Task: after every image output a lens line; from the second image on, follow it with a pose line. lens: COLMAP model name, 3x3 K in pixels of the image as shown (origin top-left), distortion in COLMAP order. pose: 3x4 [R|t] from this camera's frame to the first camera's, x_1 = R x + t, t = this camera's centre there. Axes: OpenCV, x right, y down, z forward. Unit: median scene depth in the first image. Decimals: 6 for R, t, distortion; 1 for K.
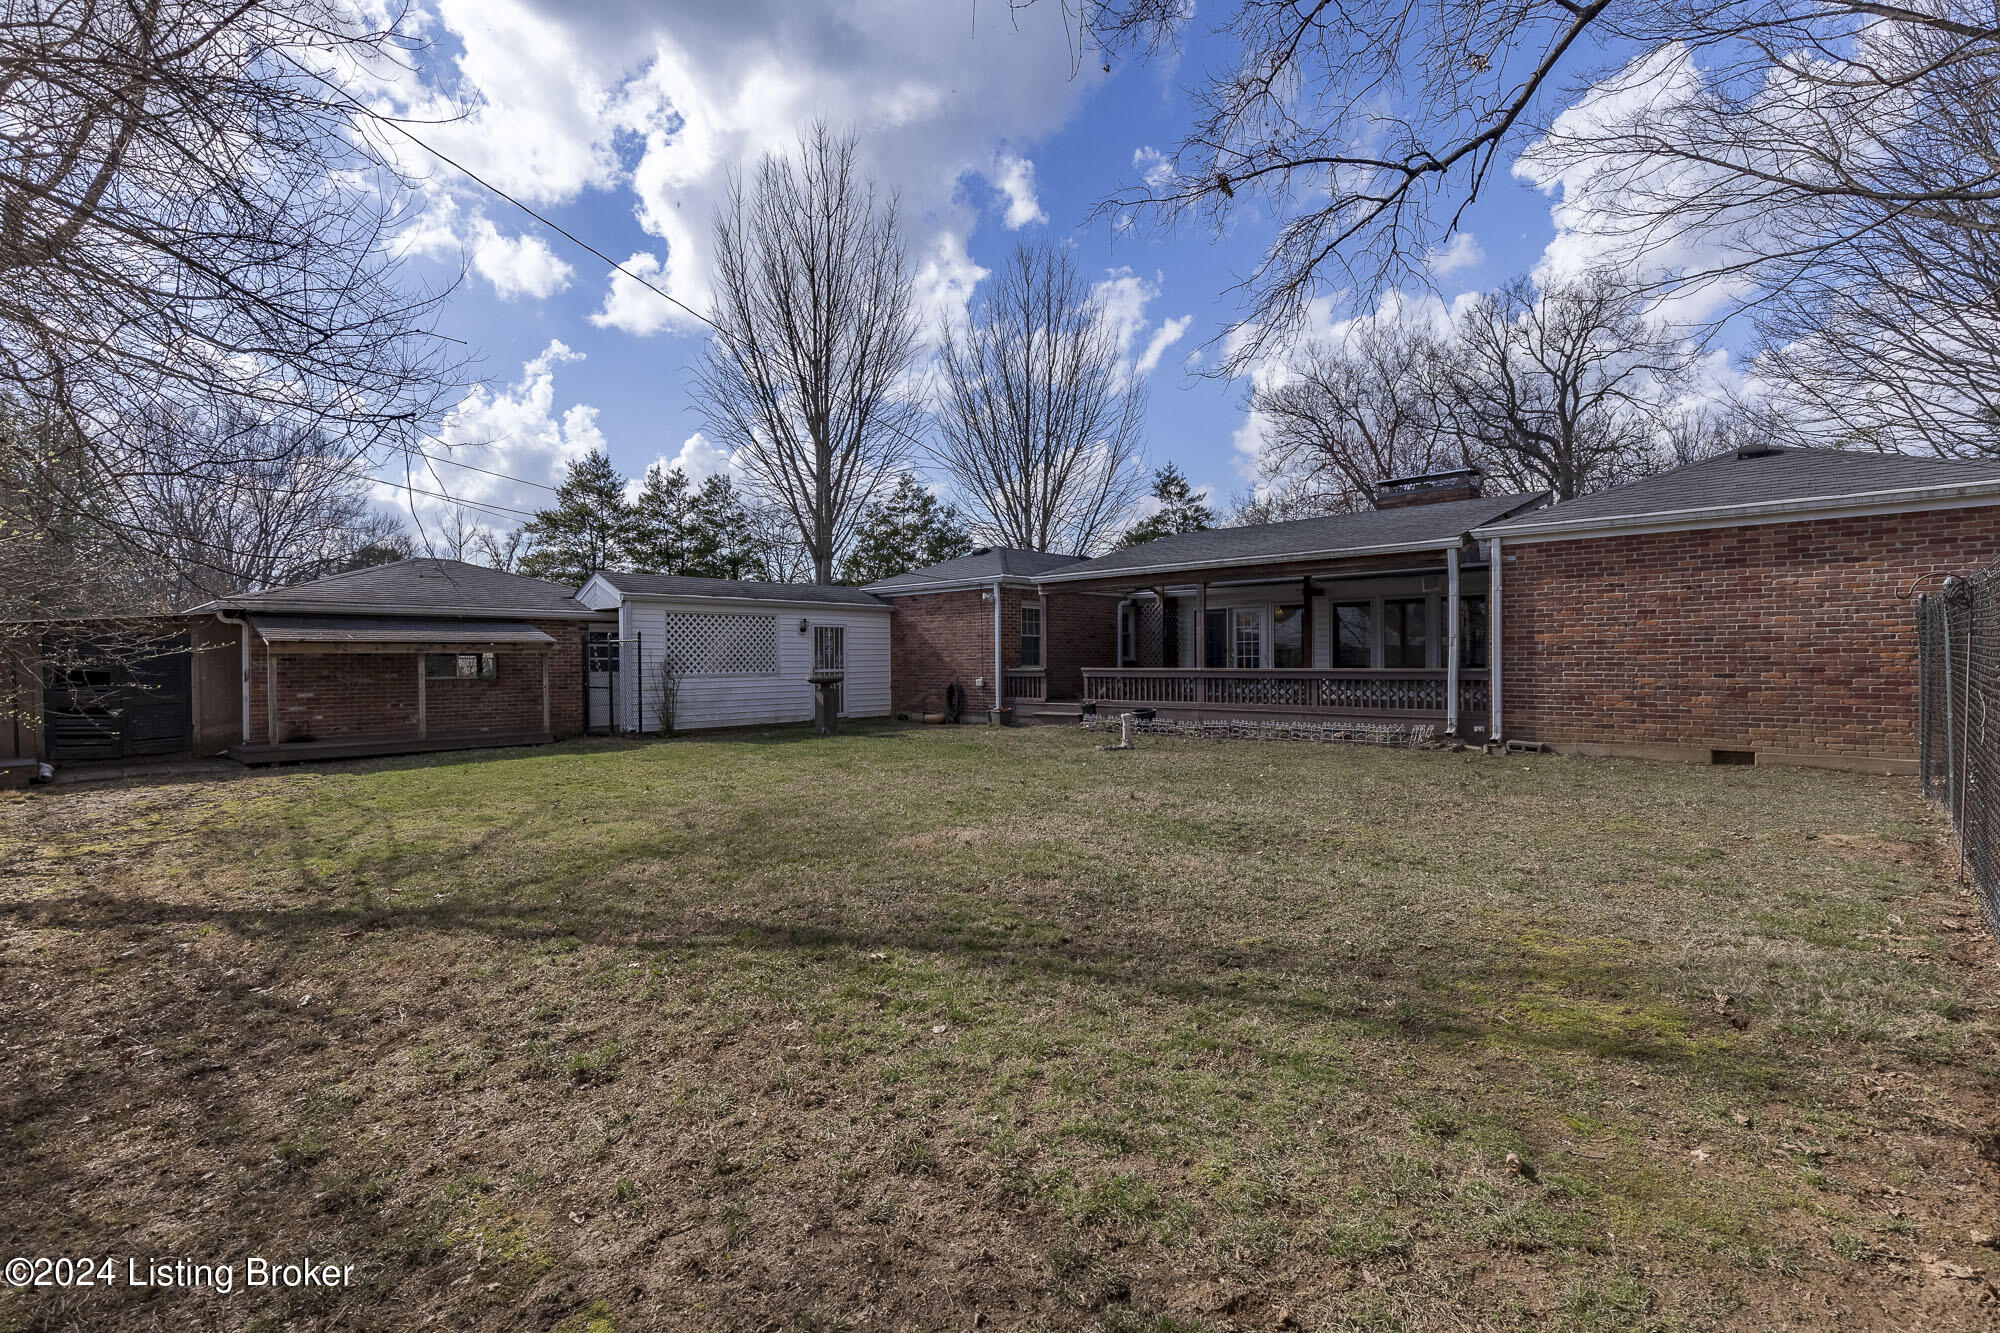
lens RADIAL K [[919.2, 0, 1007.5], [0, 919.2, 672.7], [0, 0, 1]] dist [0.005183, -0.000074]
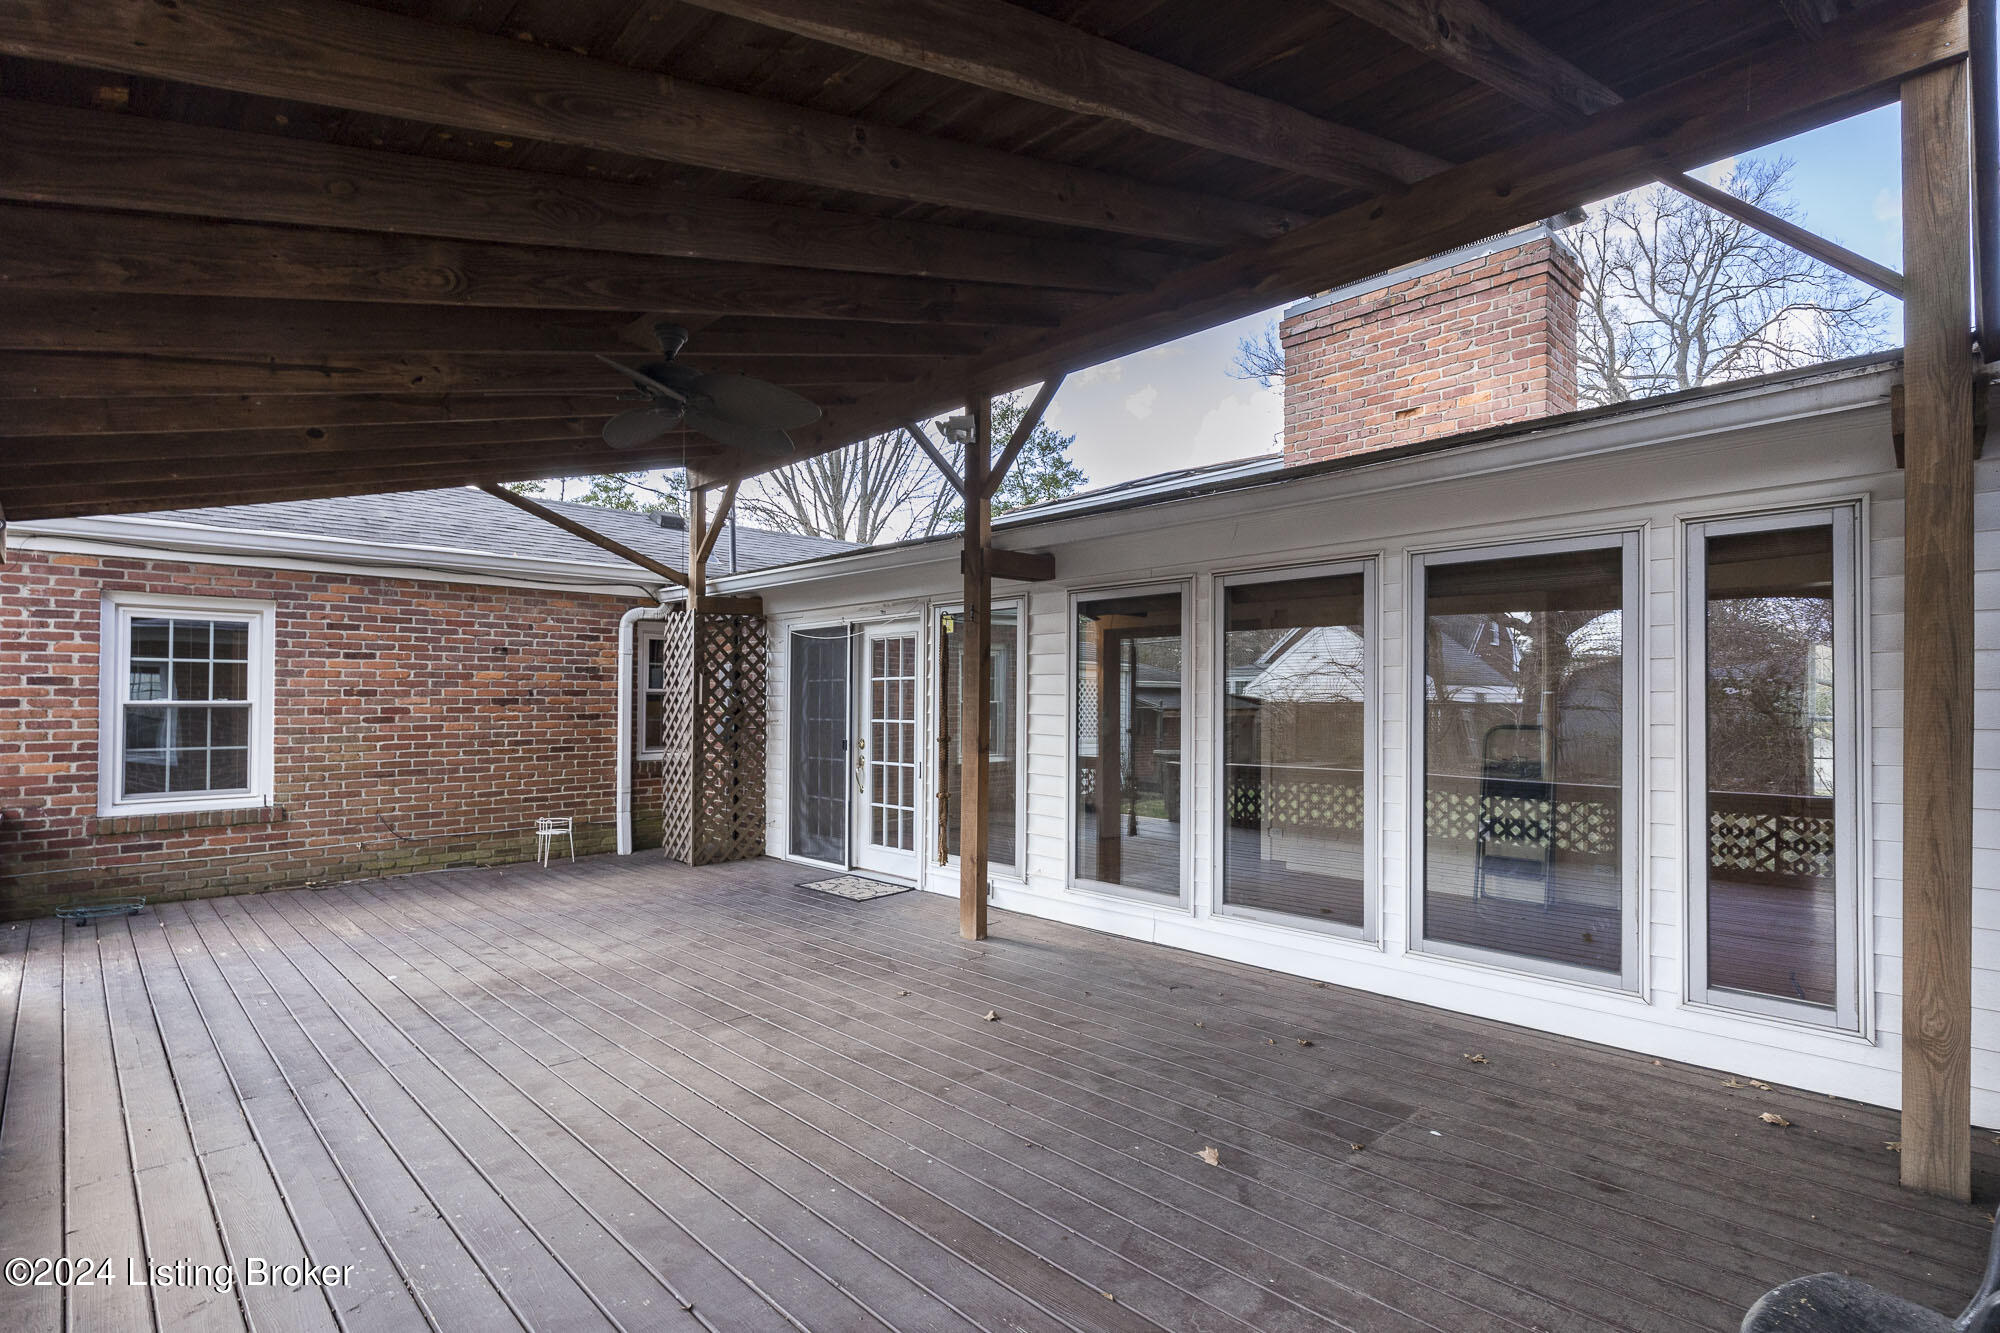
lens RADIAL K [[967.3, 0, 1009.2], [0, 967.3, 695.8], [0, 0, 1]] dist [0.007827, 0.000216]
pose [[0.999004, 0.008540, -0.043802, 0.342136], [-0.009401, 0.999766, -0.019472, -0.038494], [0.043626, 0.019865, 0.998850, 0.680463]]
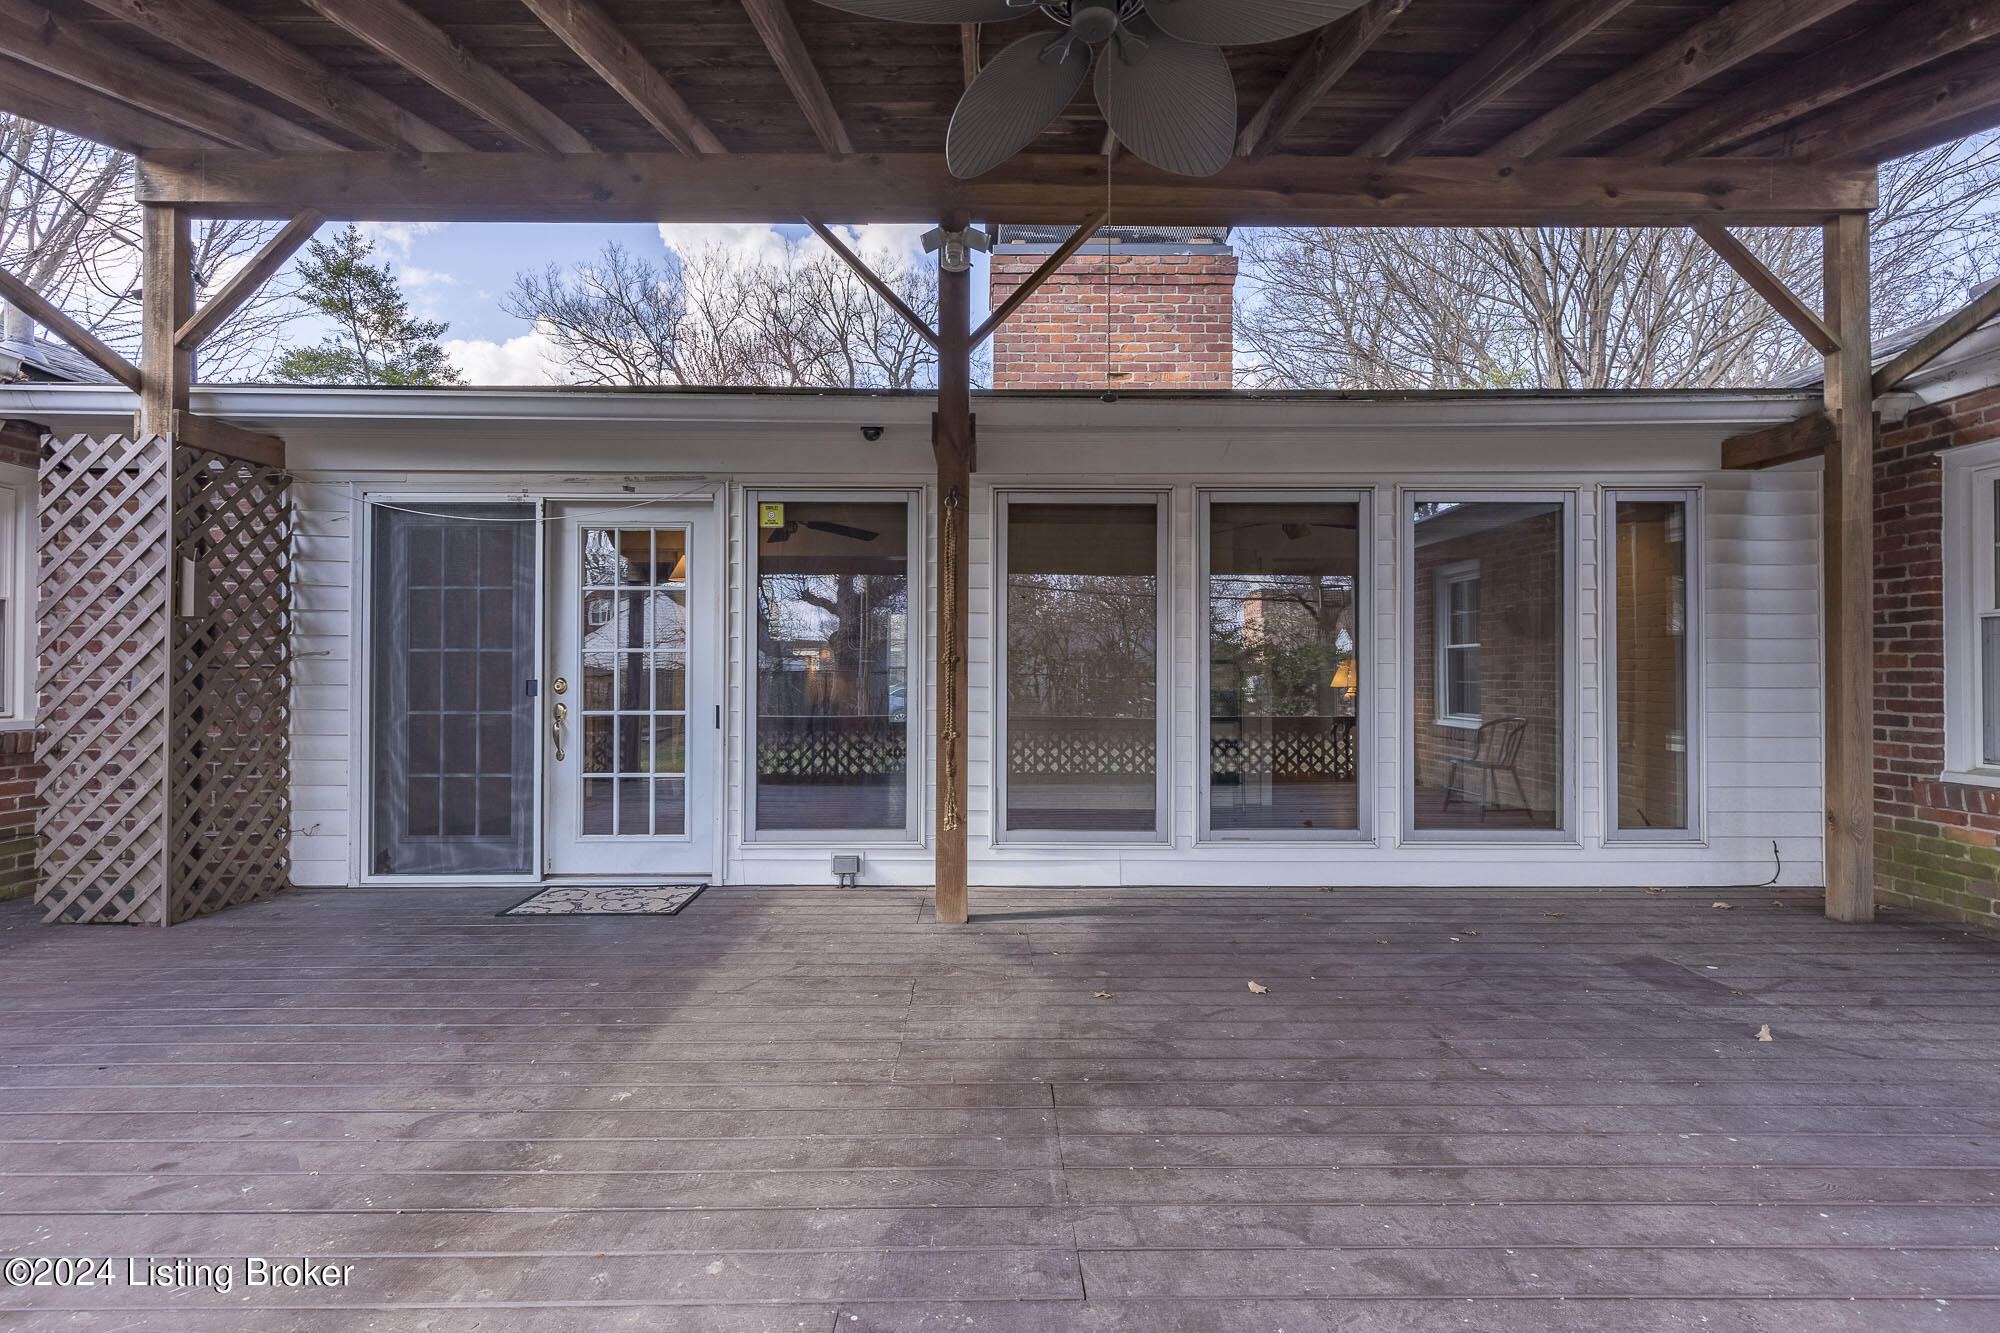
lens RADIAL K [[919.2, 0, 1007.5], [0, 919.2, 672.7], [0, 0, 1]] dist [0.005183, -0.000074]
pose [[0.723496, 0.010433, 0.690250, 0.174397], [0.003565, 0.999816, -0.018849, -0.023837], [-0.690320, 0.016098, 0.723325, 0.815286]]
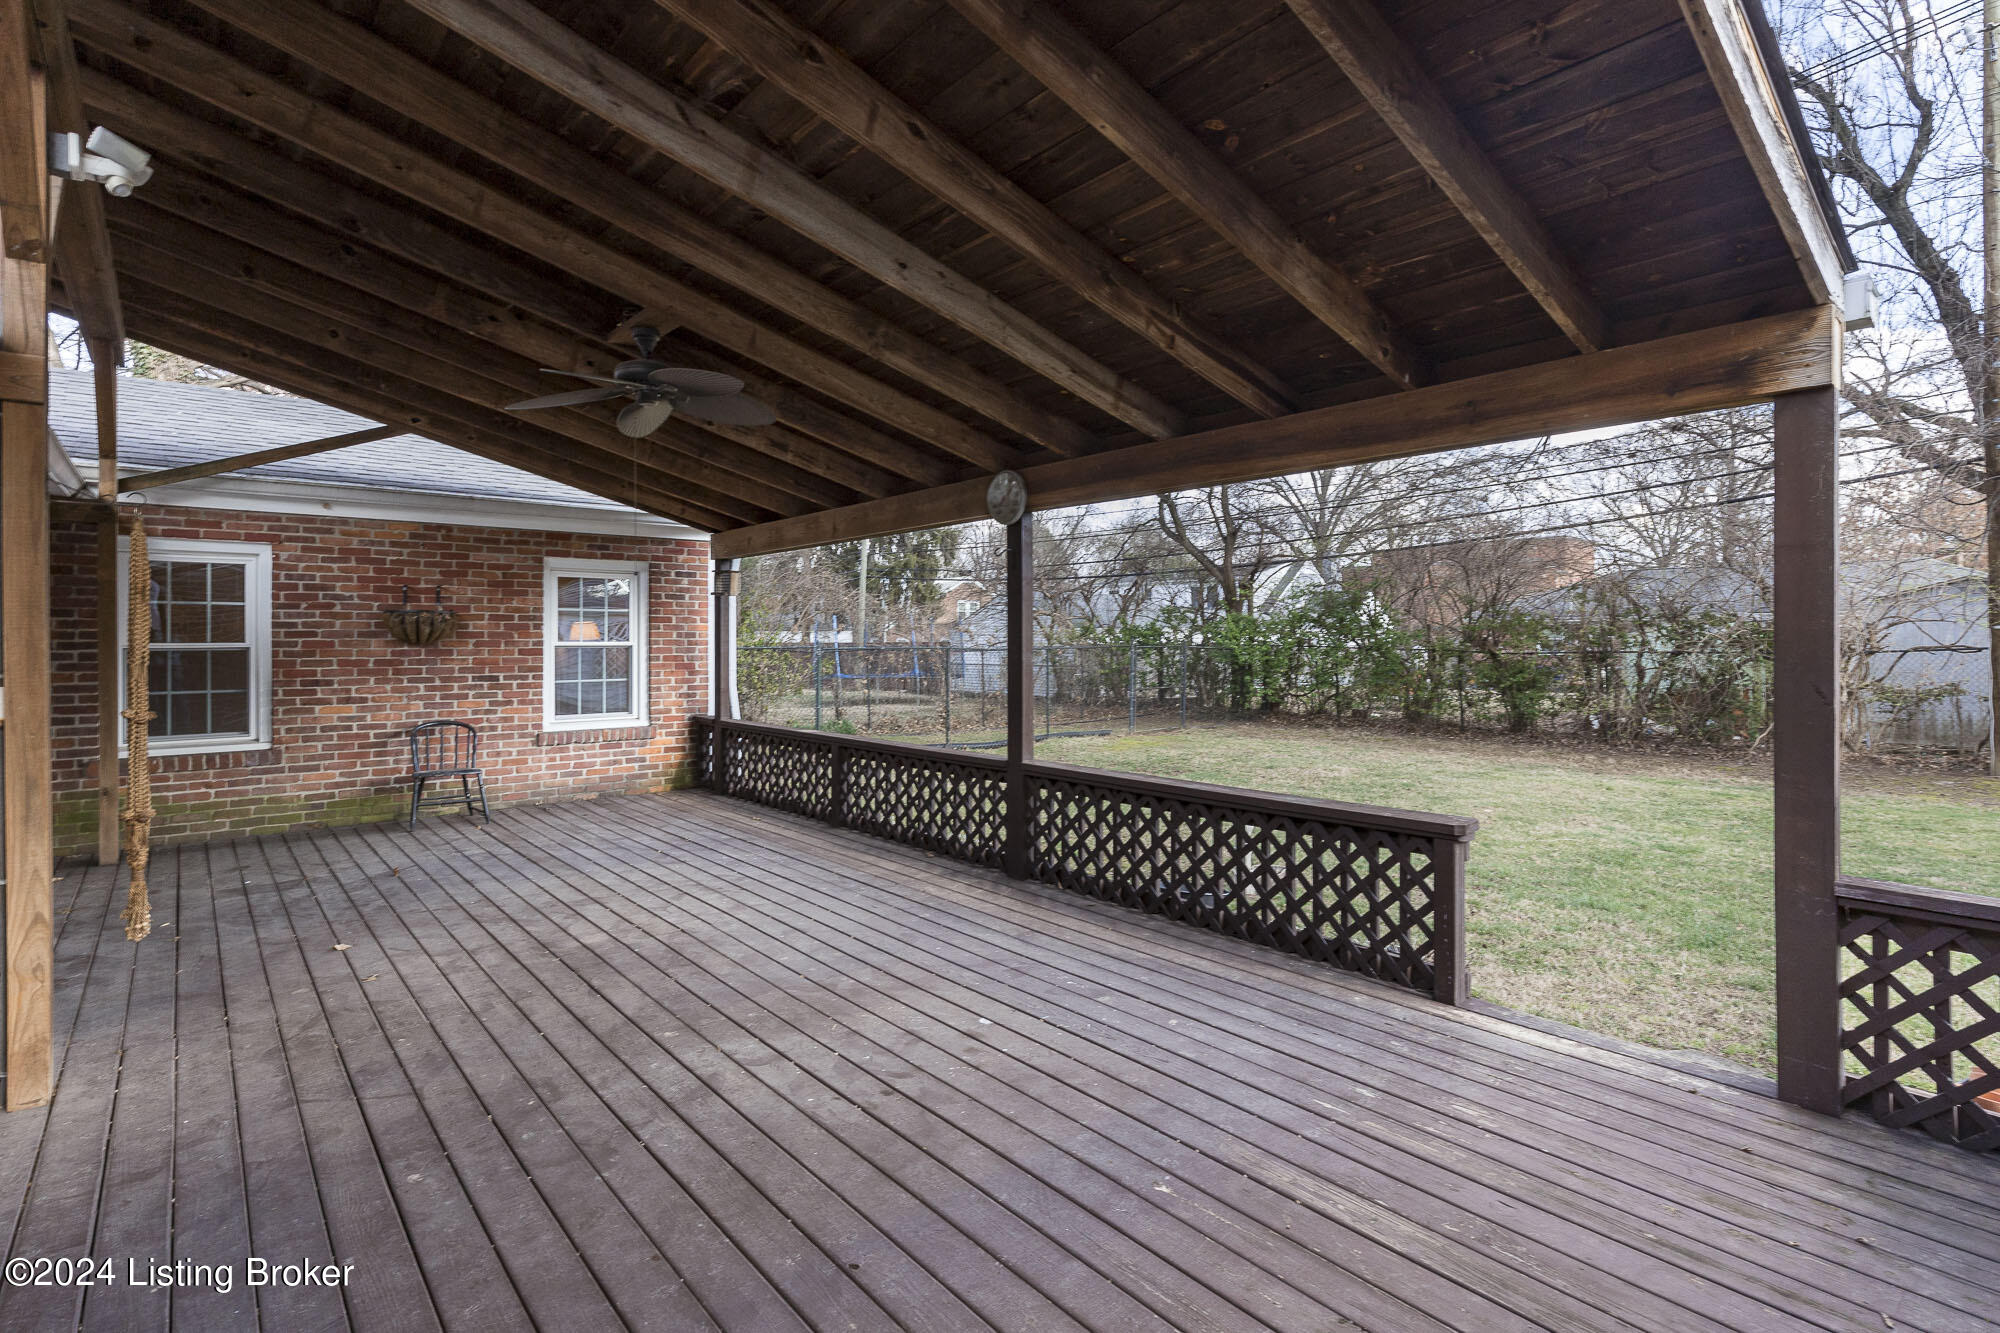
lens RADIAL K [[919.2, 0, 1007.5], [0, 919.2, 672.7], [0, 0, 1]] dist [0.005183, -0.000074]
pose [[-0.996090, 0.004169, 0.088249, 0.144296], [0.008481, 0.998785, 0.048547, -0.044666], [-0.087939, 0.049106, -0.994915, 1.115141]]
